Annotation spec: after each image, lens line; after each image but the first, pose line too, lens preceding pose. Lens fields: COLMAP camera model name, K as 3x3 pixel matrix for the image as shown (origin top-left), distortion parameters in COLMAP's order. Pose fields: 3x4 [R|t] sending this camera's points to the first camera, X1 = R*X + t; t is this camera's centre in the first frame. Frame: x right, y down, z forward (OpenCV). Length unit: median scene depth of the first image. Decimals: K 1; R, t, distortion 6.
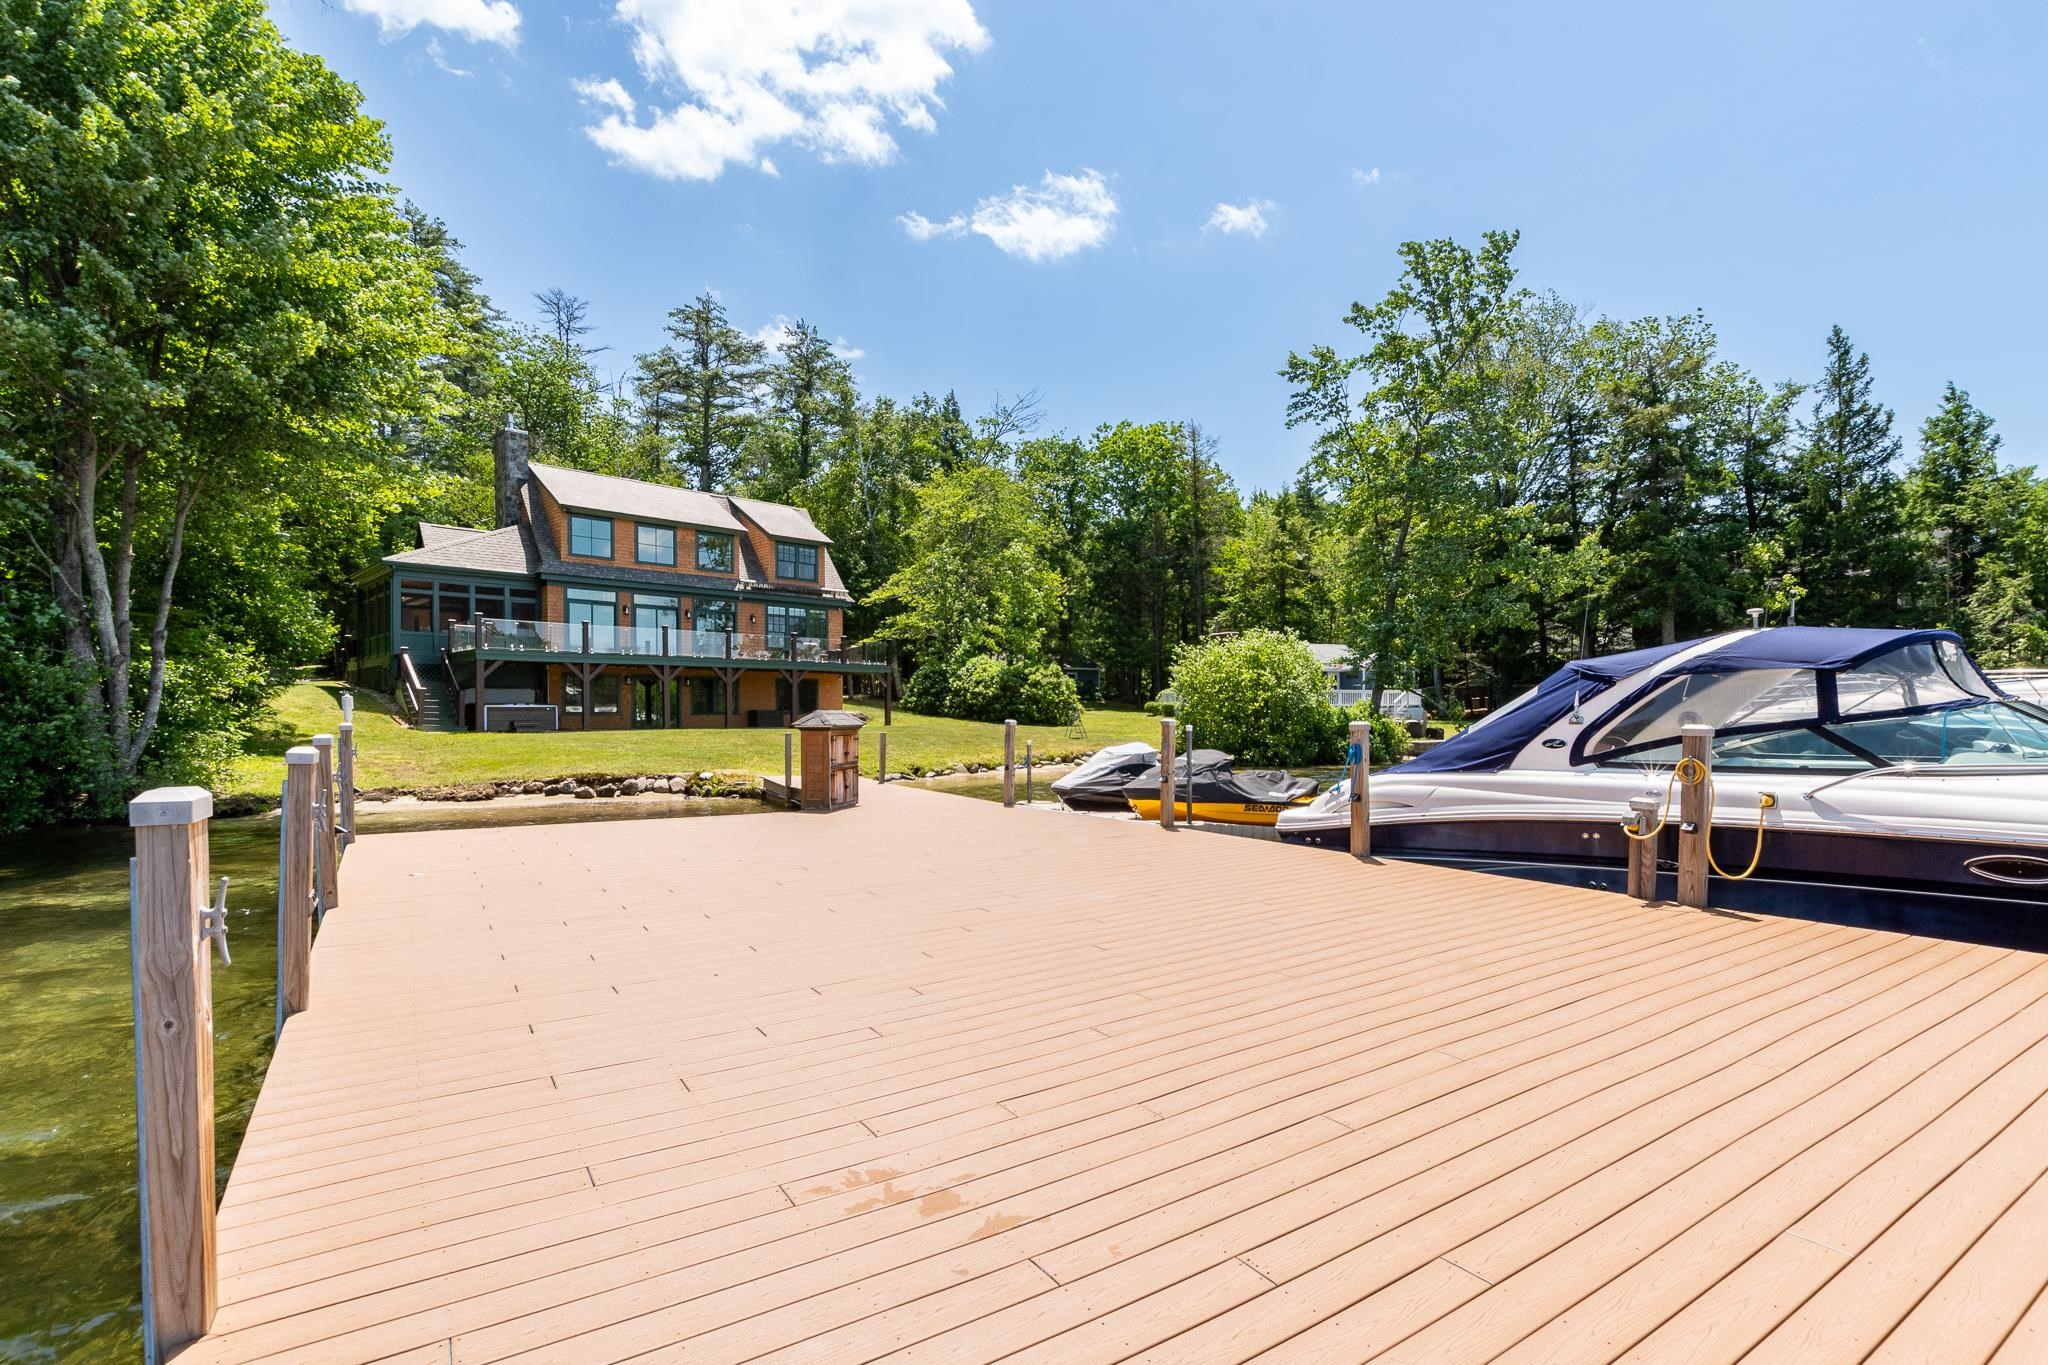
lens RADIAL K [[899.4, 0, 1023.6], [0, 899.4, 717.3], [0, 0, 1]] dist [0.000788, 0.000044]
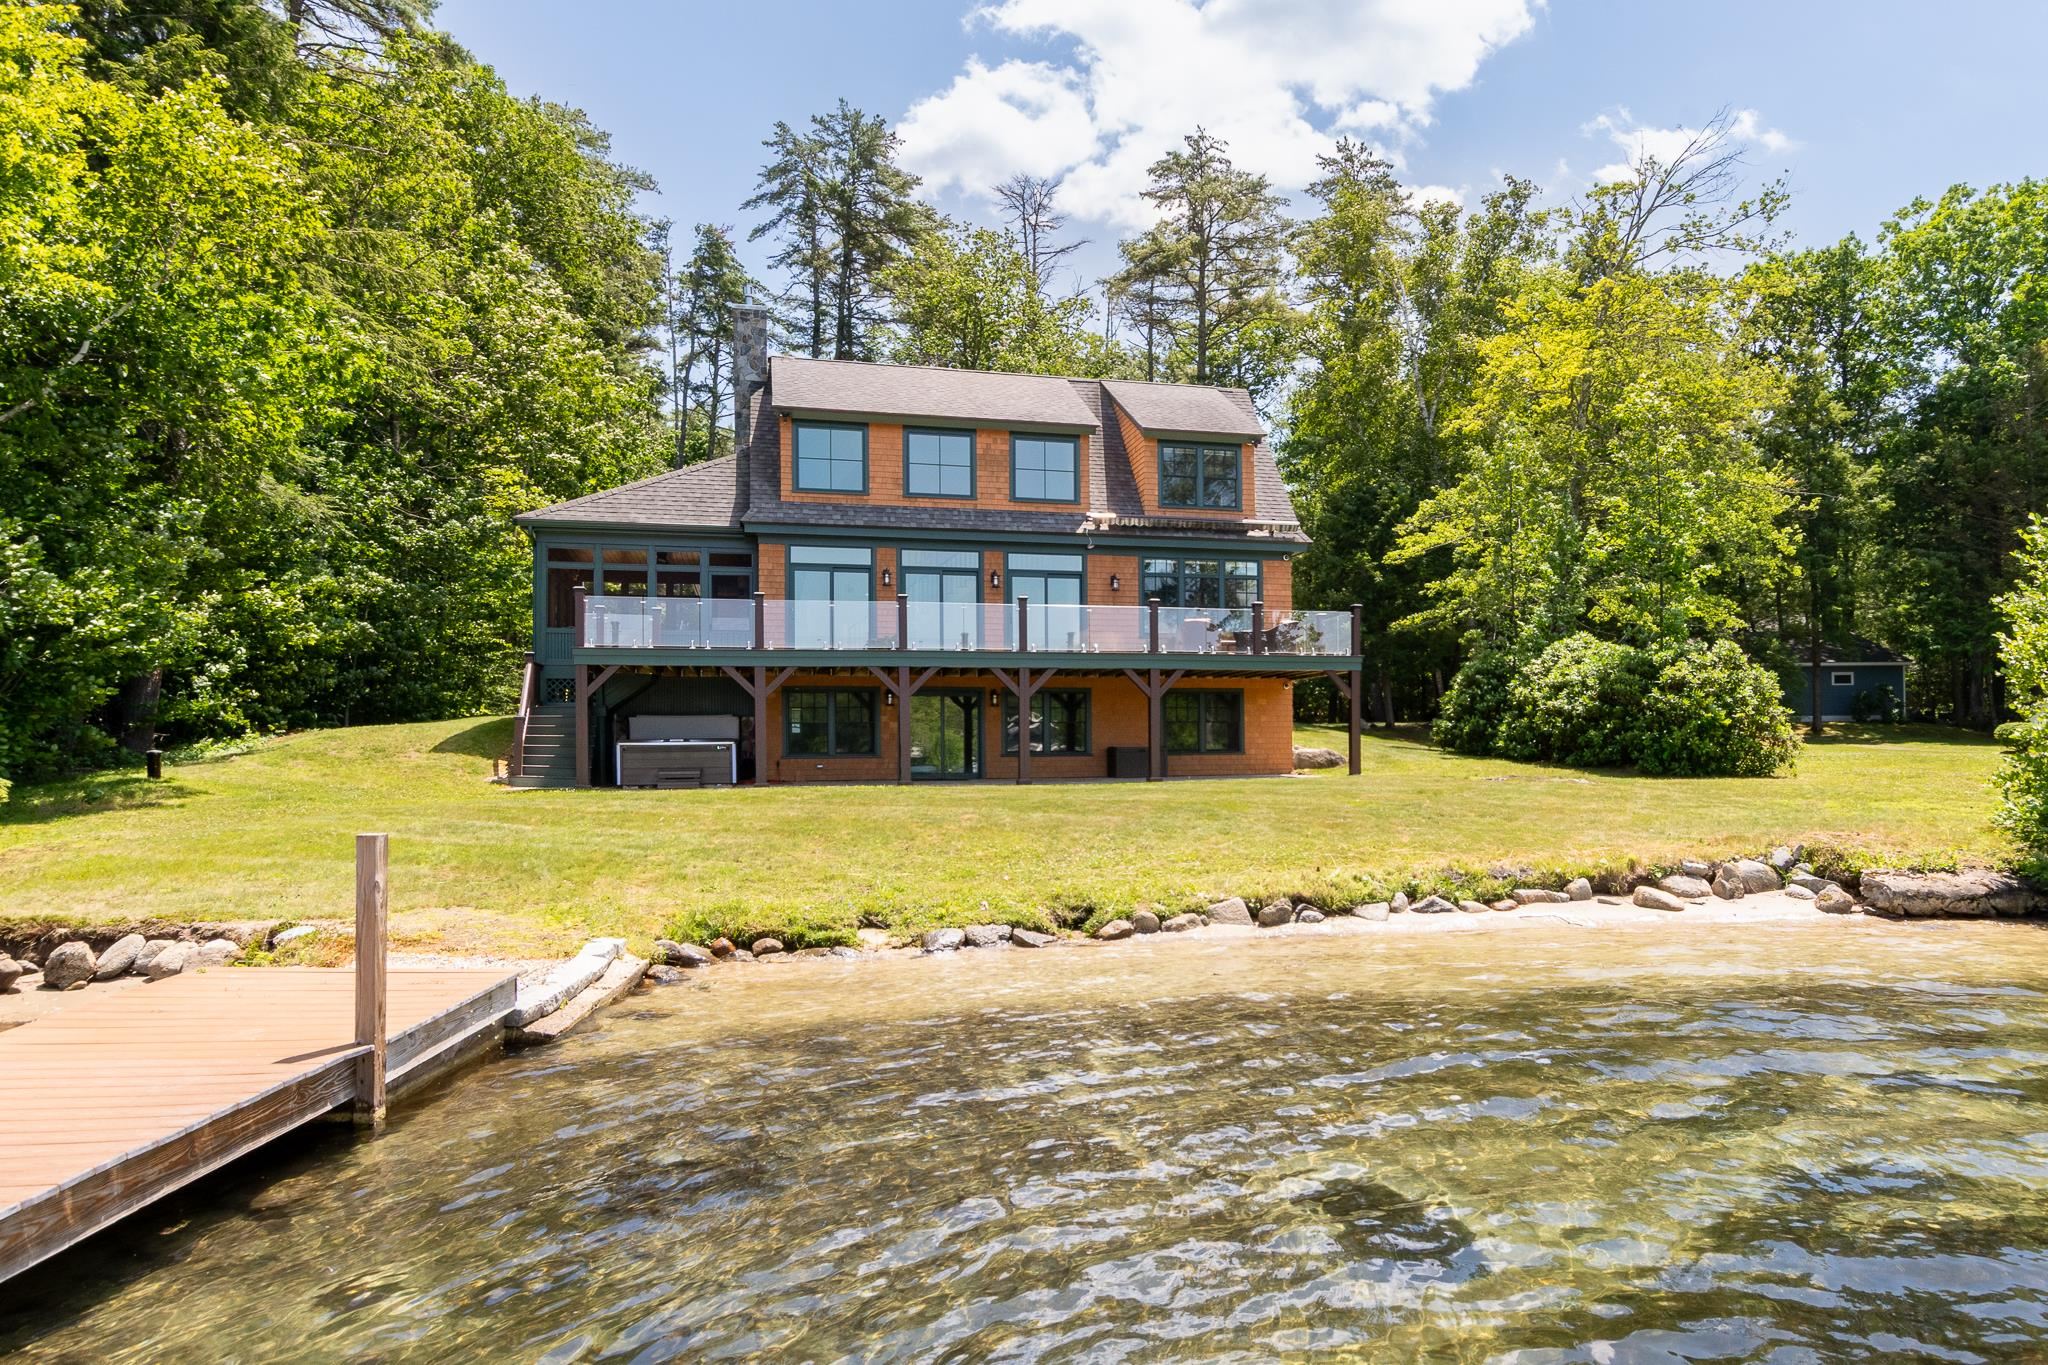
lens RADIAL K [[1399.5, 0, 1023.7], [0, 1399.5, 736.8], [0, 0, 1]] dist [-0.003846, 0.105850]
pose [[0.889920, -0.012668, -0.455941, 0.043301], [0.005343, 0.999835, -0.017350, -0.000082], [0.456086, 0.013004, 0.889841, 0.206303]]
